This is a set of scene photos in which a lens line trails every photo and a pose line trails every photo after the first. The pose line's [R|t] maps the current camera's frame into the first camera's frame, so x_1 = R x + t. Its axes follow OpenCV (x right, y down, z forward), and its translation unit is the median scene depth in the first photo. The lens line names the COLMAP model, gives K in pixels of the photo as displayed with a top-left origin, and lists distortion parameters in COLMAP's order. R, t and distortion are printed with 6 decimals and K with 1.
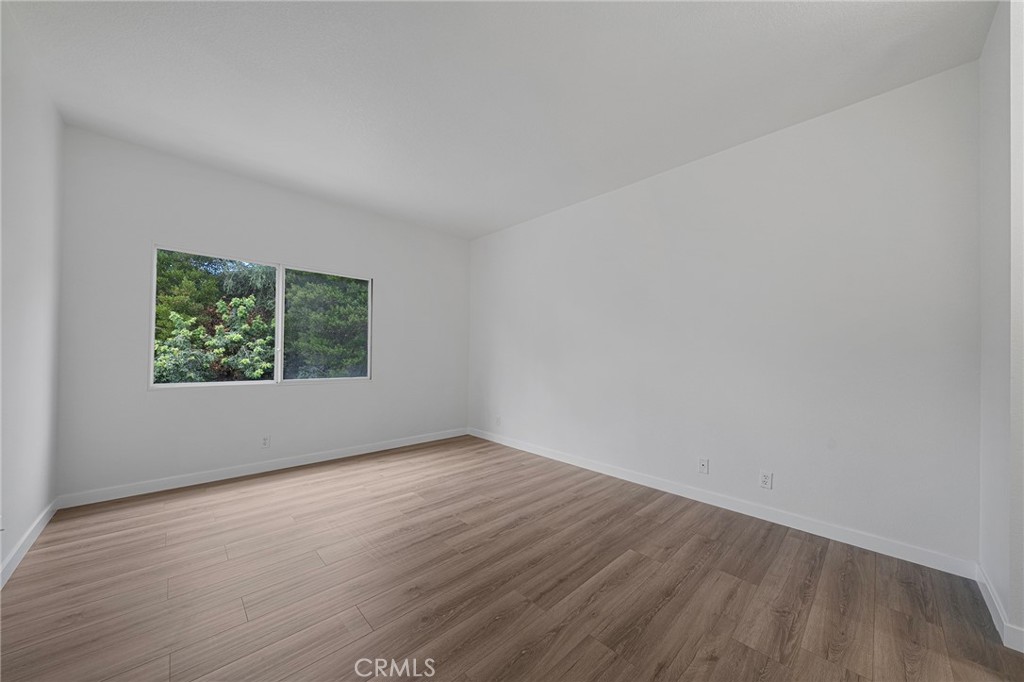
lens RADIAL K [[353.1, 0, 510.1], [0, 353.1, 346.4], [0, 0, 1]] dist [-0.002913, -0.000251]
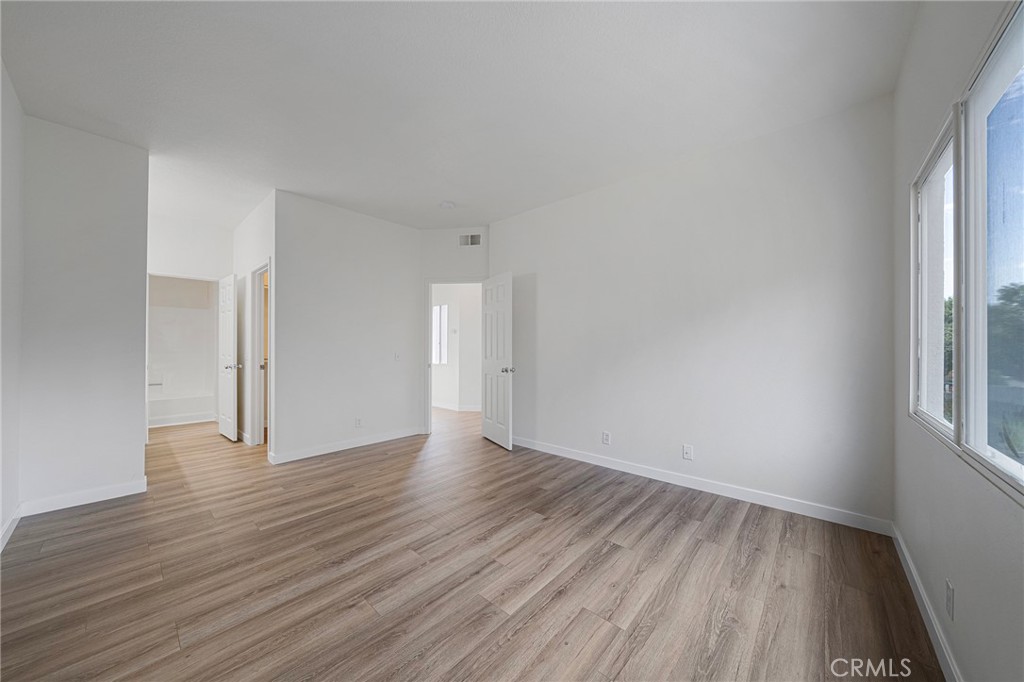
lens RADIAL K [[353.1, 0, 510.7], [0, 353.1, 341.8], [0, 0, 1]] dist [-0.002913, -0.000251]
pose [[-0.996479, -0.017446, -0.082003, -0.265192], [-0.014867, 0.999379, -0.031957, 0.024501], [0.082509, -0.030626, -0.996120, 1.794191]]
